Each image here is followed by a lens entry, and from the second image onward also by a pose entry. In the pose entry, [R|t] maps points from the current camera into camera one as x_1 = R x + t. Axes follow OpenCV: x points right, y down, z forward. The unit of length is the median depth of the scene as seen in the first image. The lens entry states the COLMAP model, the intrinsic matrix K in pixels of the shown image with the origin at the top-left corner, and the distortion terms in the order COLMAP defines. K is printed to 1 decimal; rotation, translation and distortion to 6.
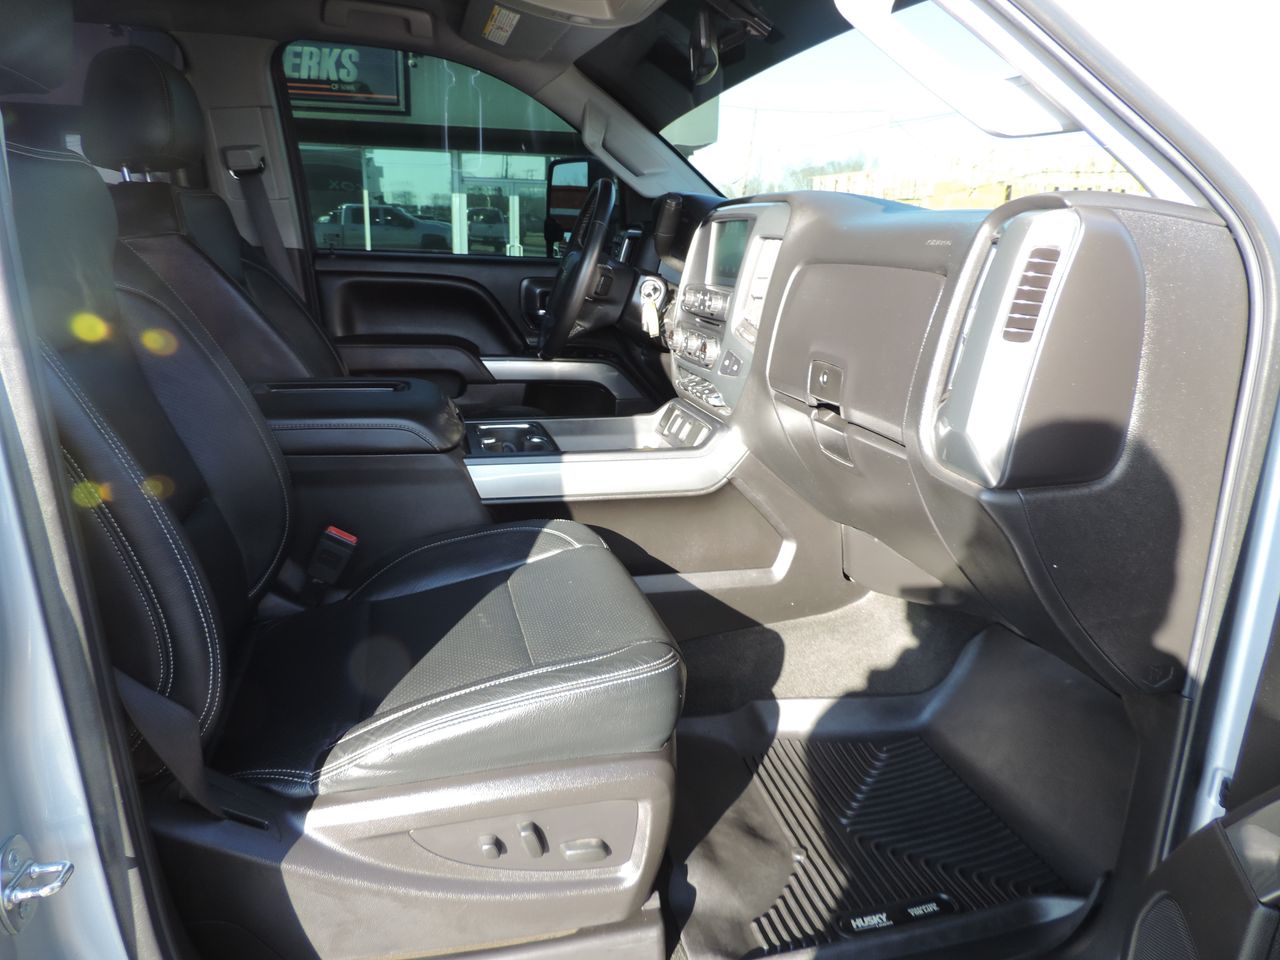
lens RADIAL K [[898.6, 0, 640.0], [0, 898.6, 480.0], [0, 0, 1]] dist [-0.036588, -0.000589]
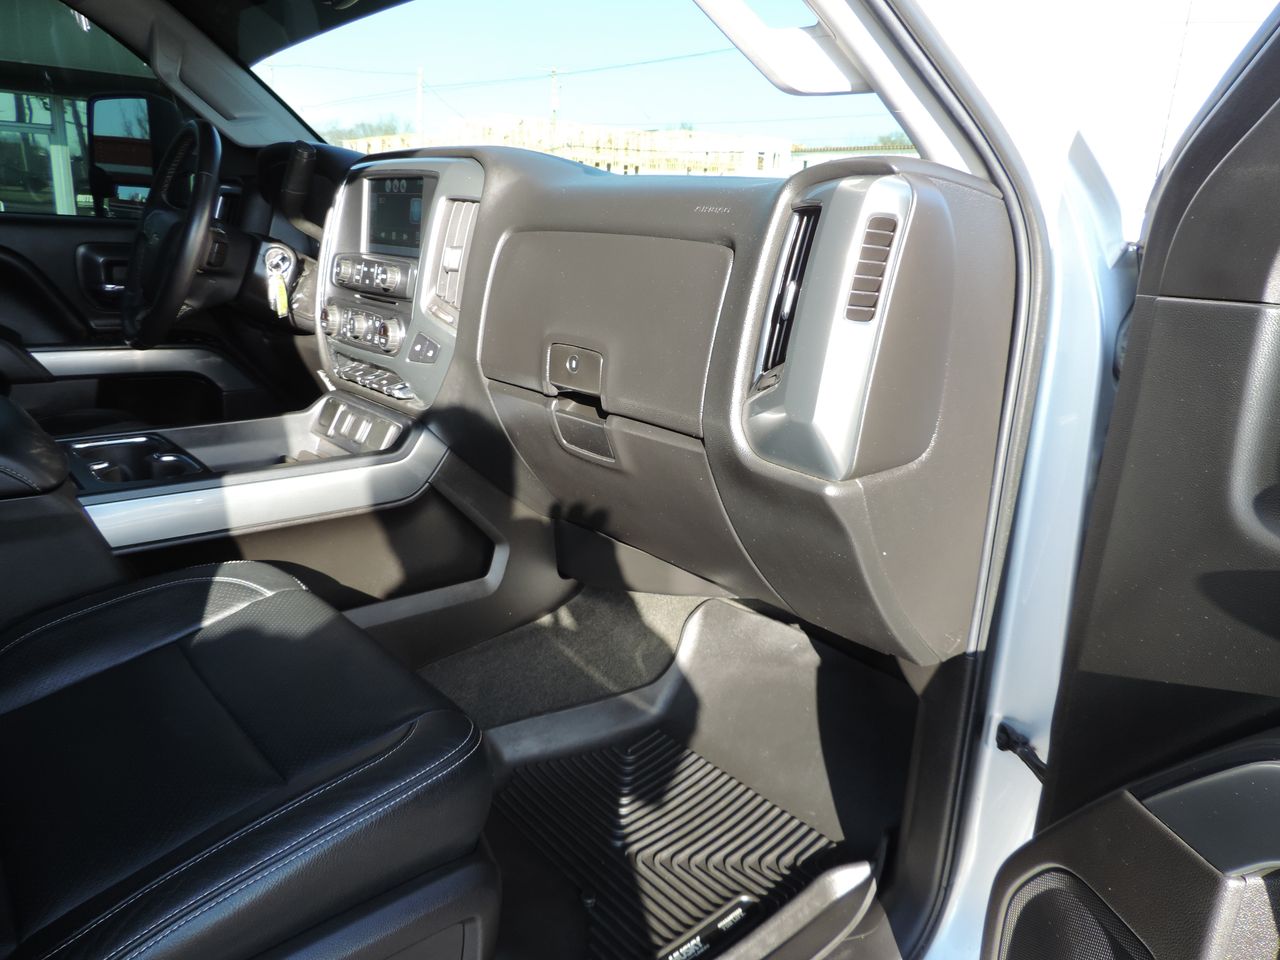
lens RADIAL K [[897.3, 0, 640.0], [0, 897.3, 480.0], [0, 0, 1]] dist [0.007428, -0.040223]
pose [[0.887819, -0.105179, 0.448013, -0.104987], [0.090129, 0.994418, 0.054851, -0.032444], [-0.451281, -0.008319, 0.892343, 0.141995]]
